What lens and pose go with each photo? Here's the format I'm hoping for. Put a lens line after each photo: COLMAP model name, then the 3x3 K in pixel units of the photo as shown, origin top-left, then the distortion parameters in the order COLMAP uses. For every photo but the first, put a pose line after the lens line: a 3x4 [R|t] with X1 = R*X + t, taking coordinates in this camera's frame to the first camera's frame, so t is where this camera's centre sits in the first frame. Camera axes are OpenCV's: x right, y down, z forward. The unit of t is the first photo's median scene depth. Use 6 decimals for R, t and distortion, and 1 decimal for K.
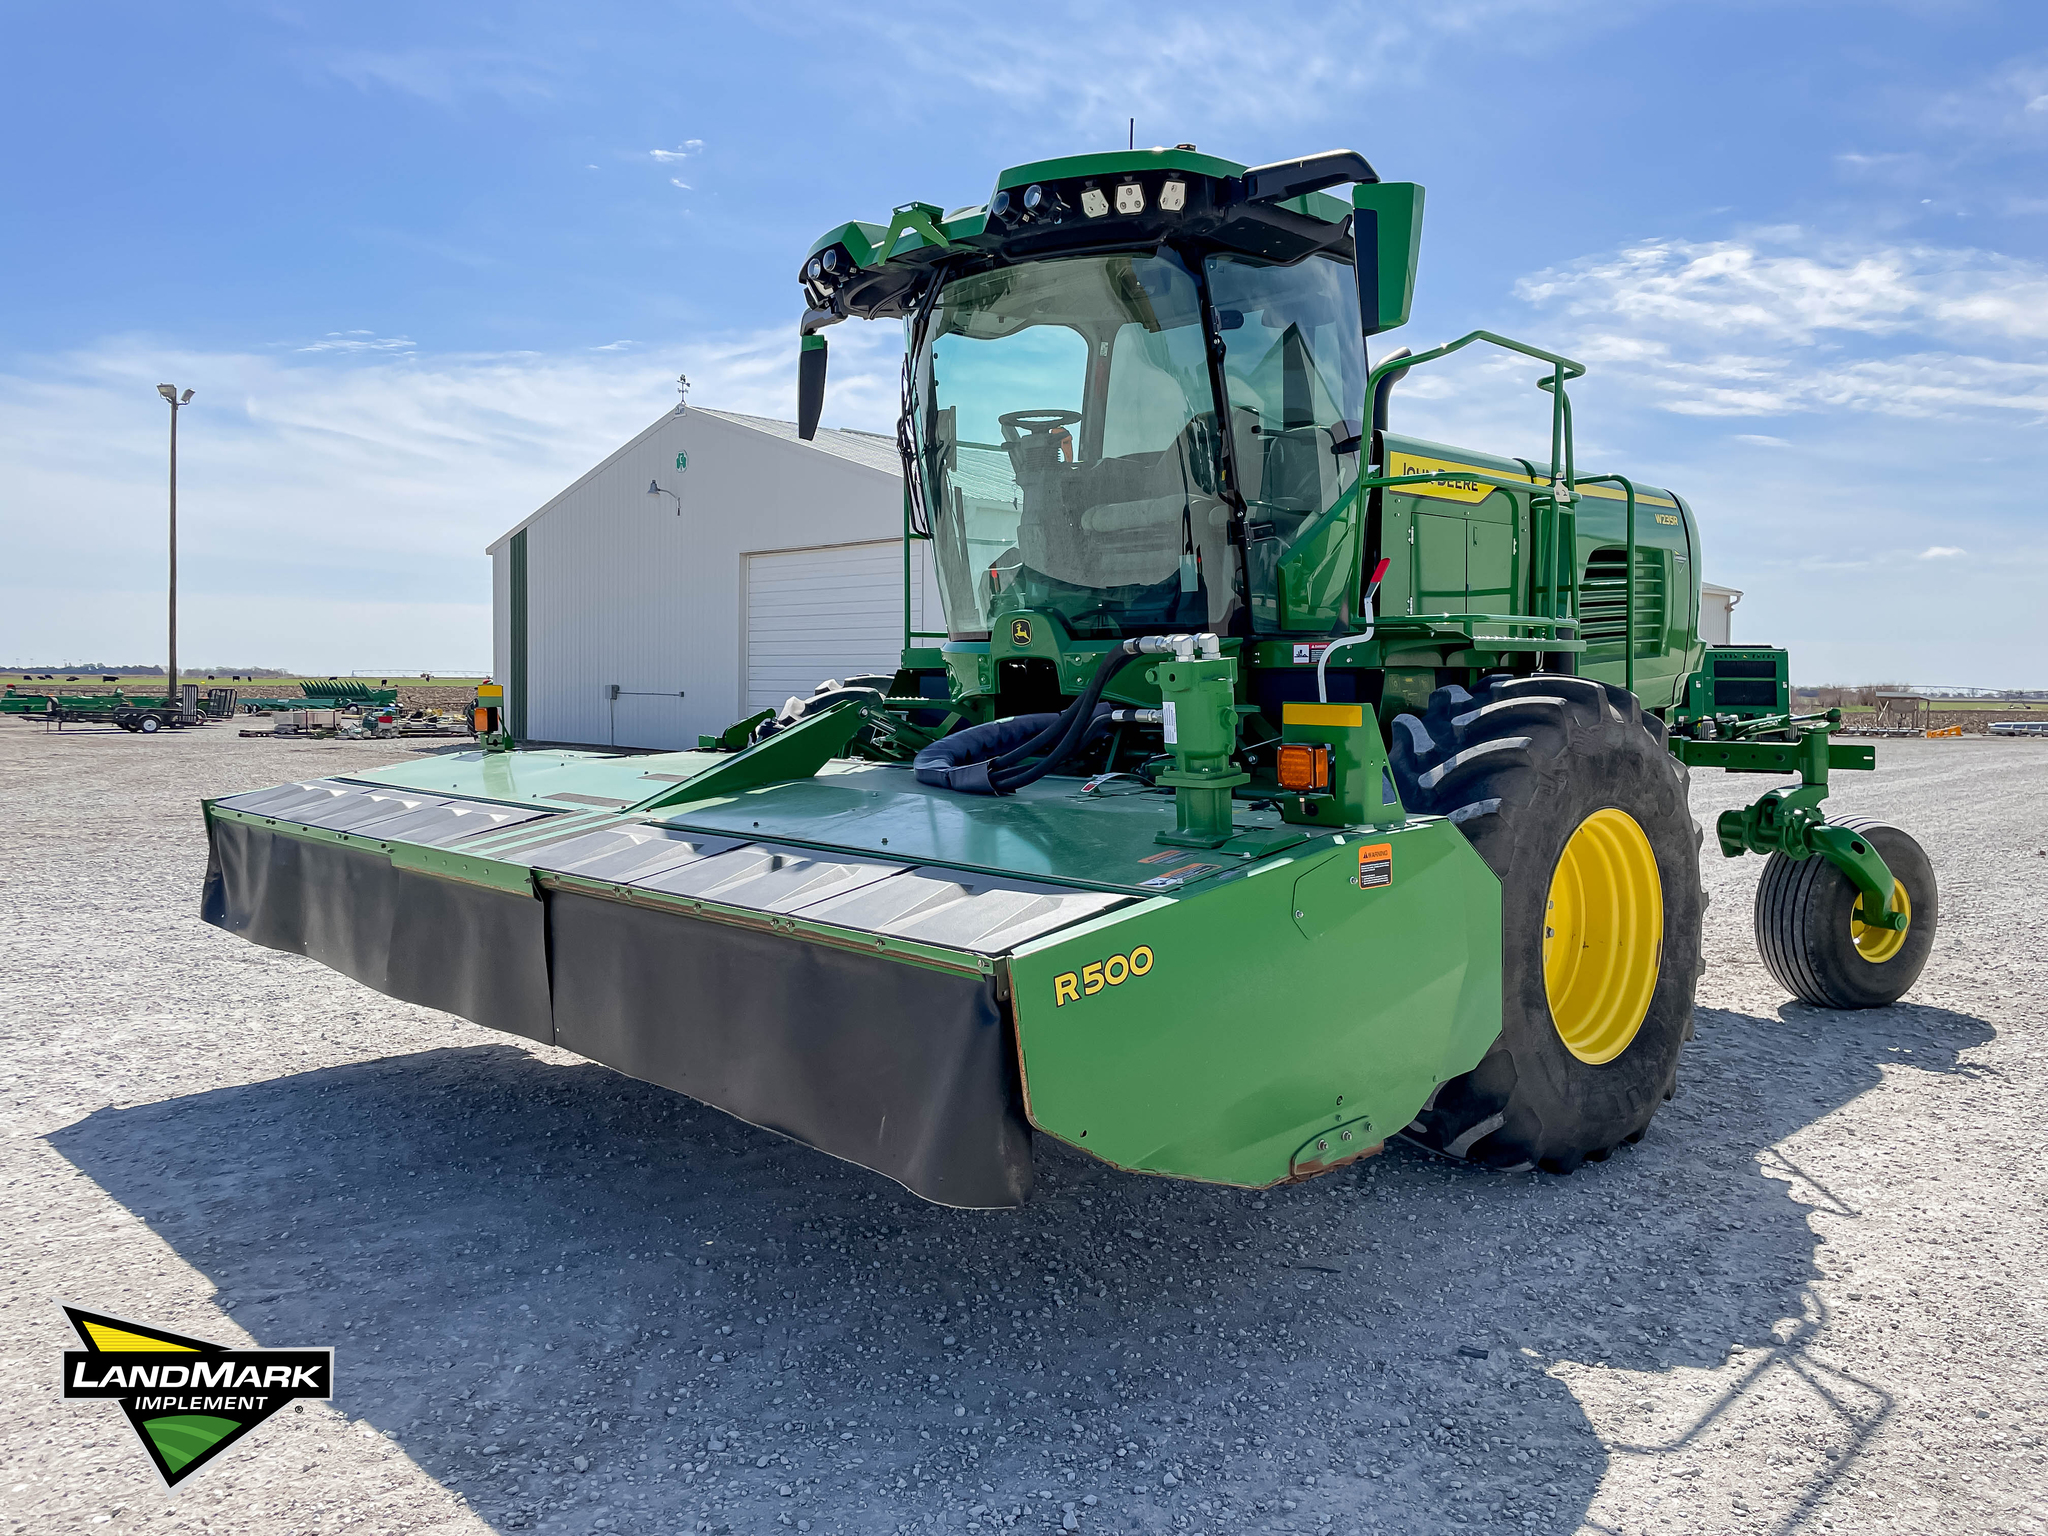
lens RADIAL K [[1546.6, 0, 1028.0], [0, 1546.6, 738.8], [0, 0, 1]] dist [0.089462, -0.090619]
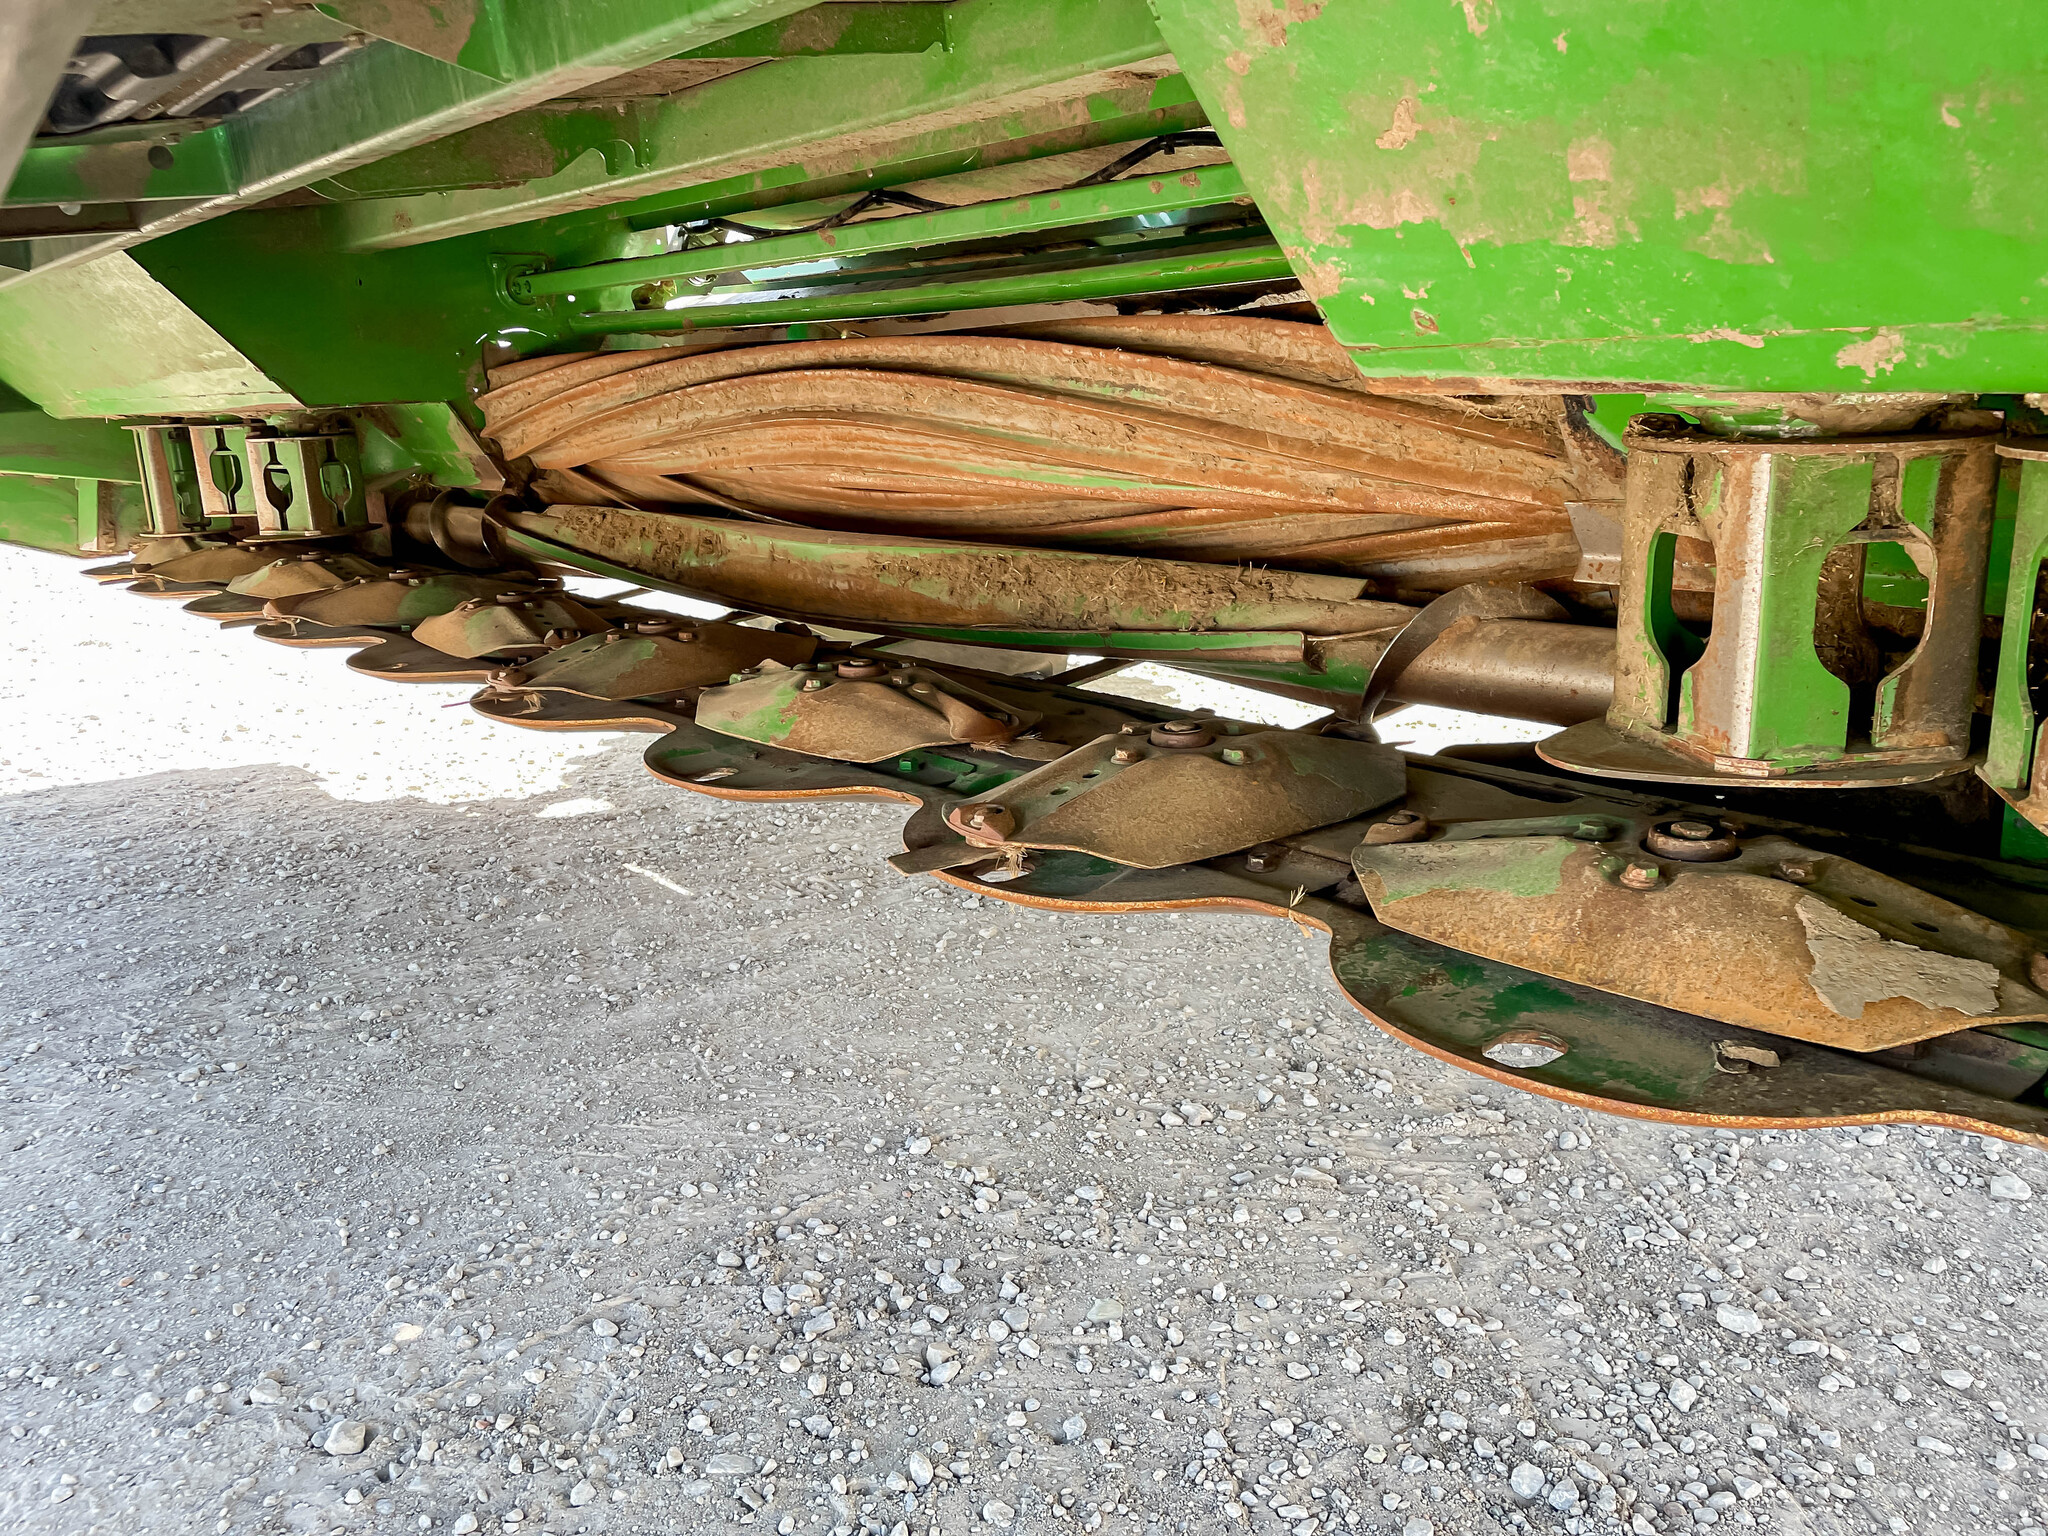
lens RADIAL K [[1507.5, 0, 1021.7], [0, 1507.5, 750.7], [0, 0, 1]] dist [0.096592, -0.123129]
pose [[0.998736, -0.007804, -0.049662, -0.059597], [0.016516, 0.983976, 0.177535, 0.144591], [0.047480, -0.178130, 0.982861, 0.702558]]
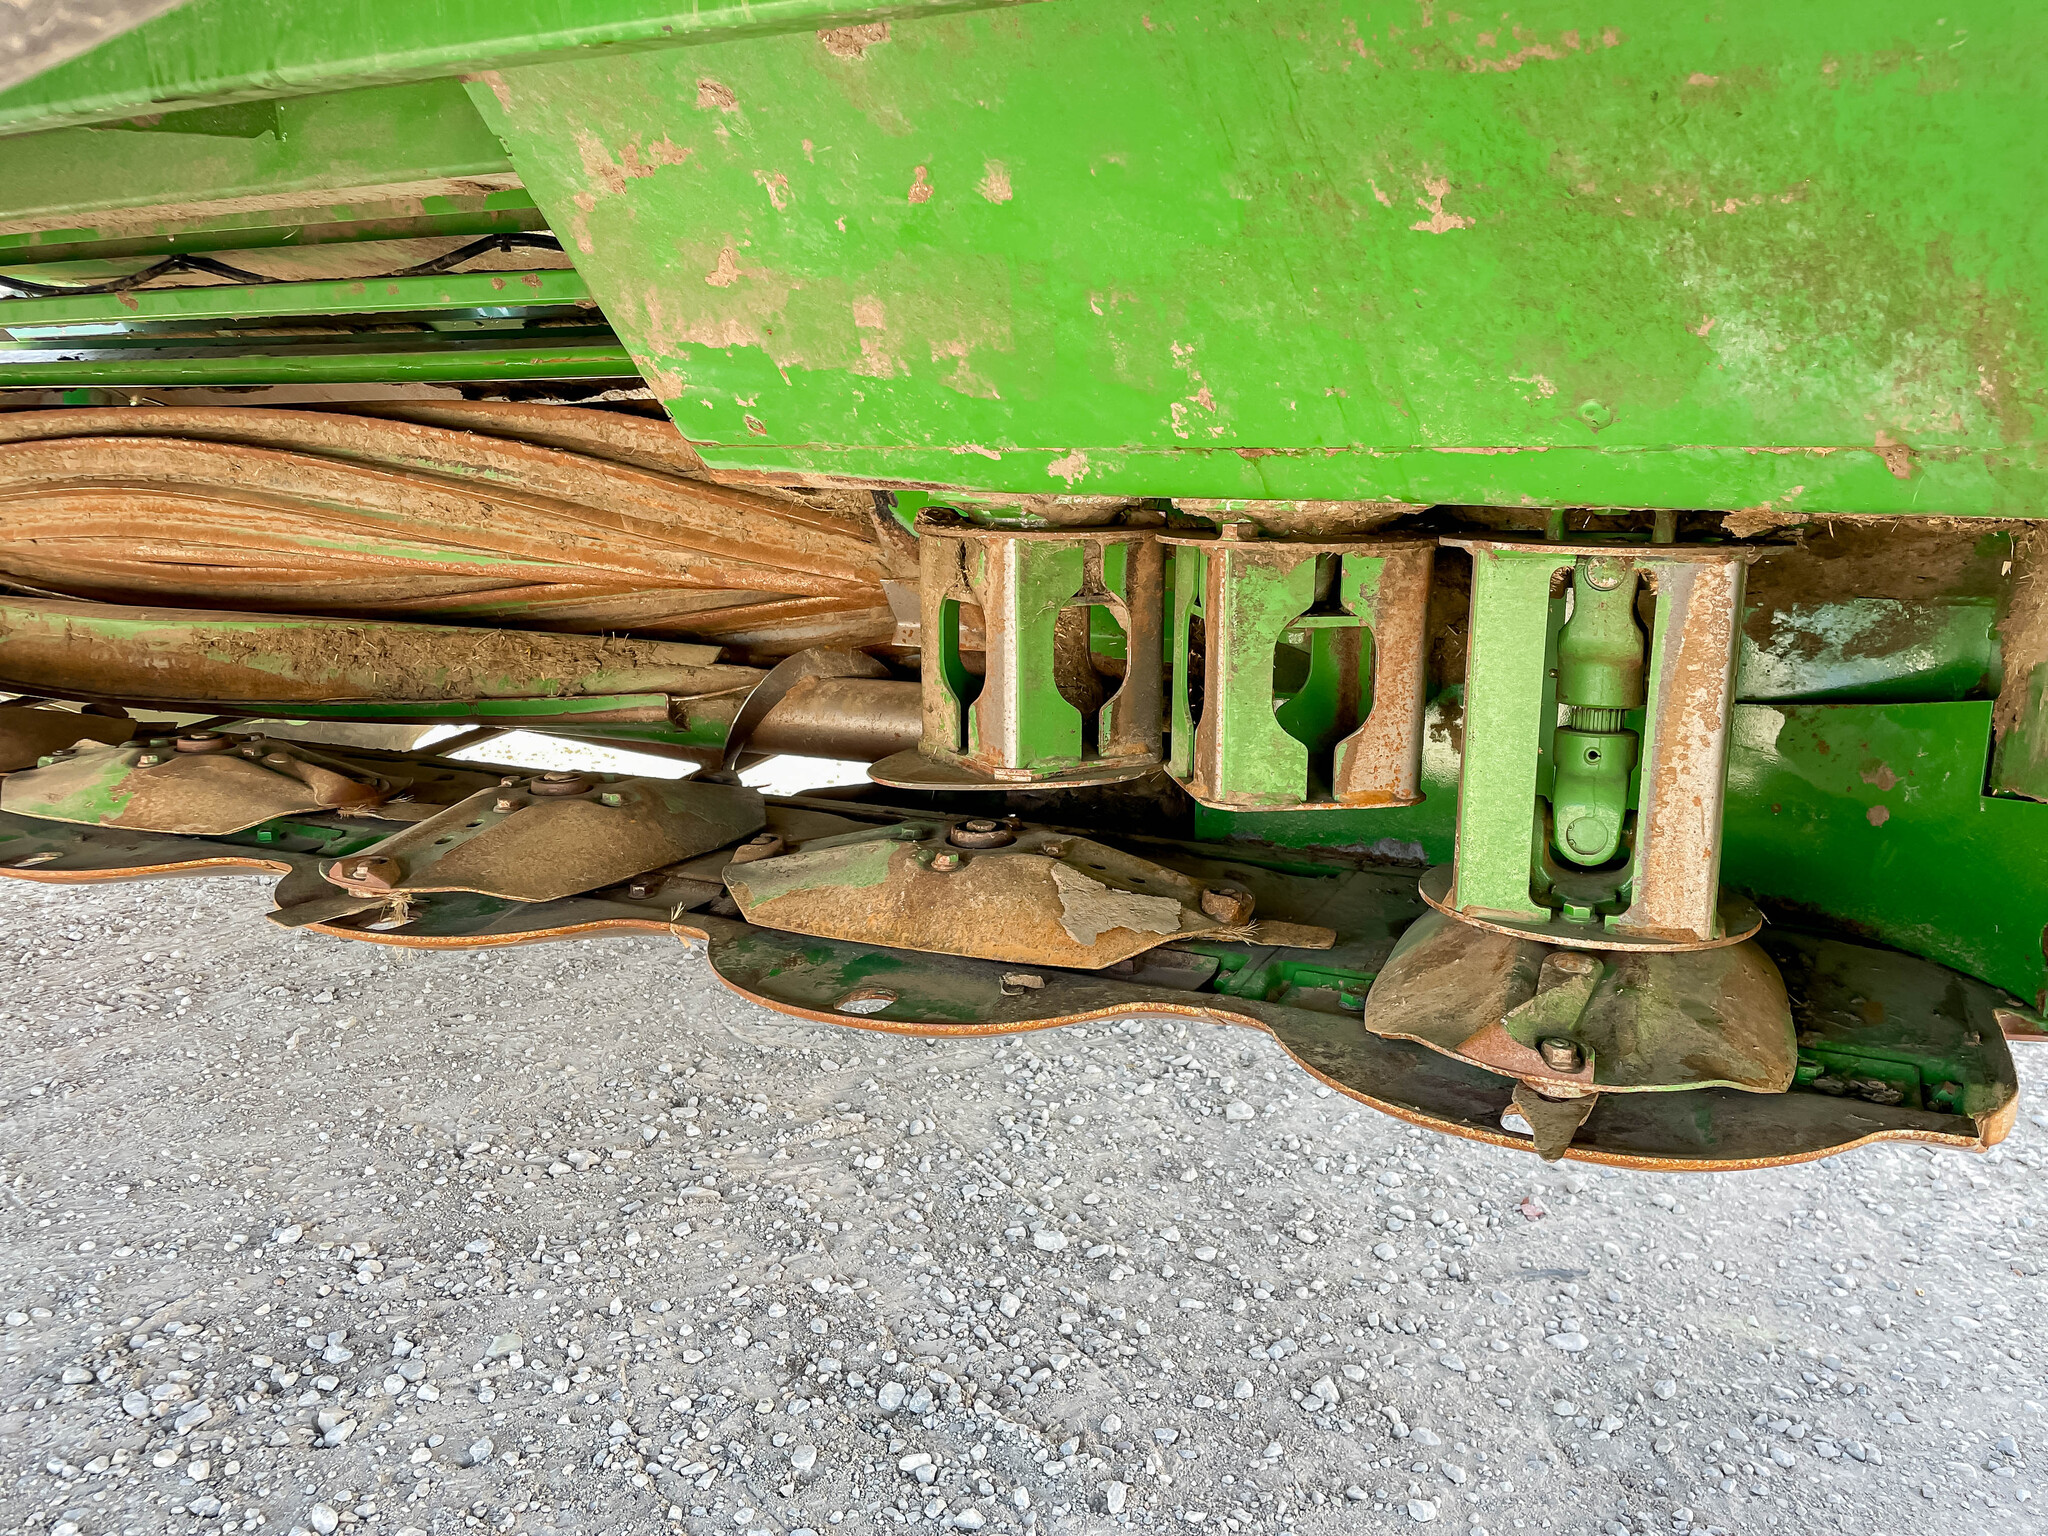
lens RADIAL K [[1507.5, 0, 1021.7], [0, 1507.5, 750.7], [0, 0, 1]] dist [0.096592, -0.123129]
pose [[0.931531, -0.051170, 0.360044, -0.067548], [0.006208, 0.992144, 0.124945, 0.147474], [-0.363609, -0.114155, 0.924531, 0.661094]]
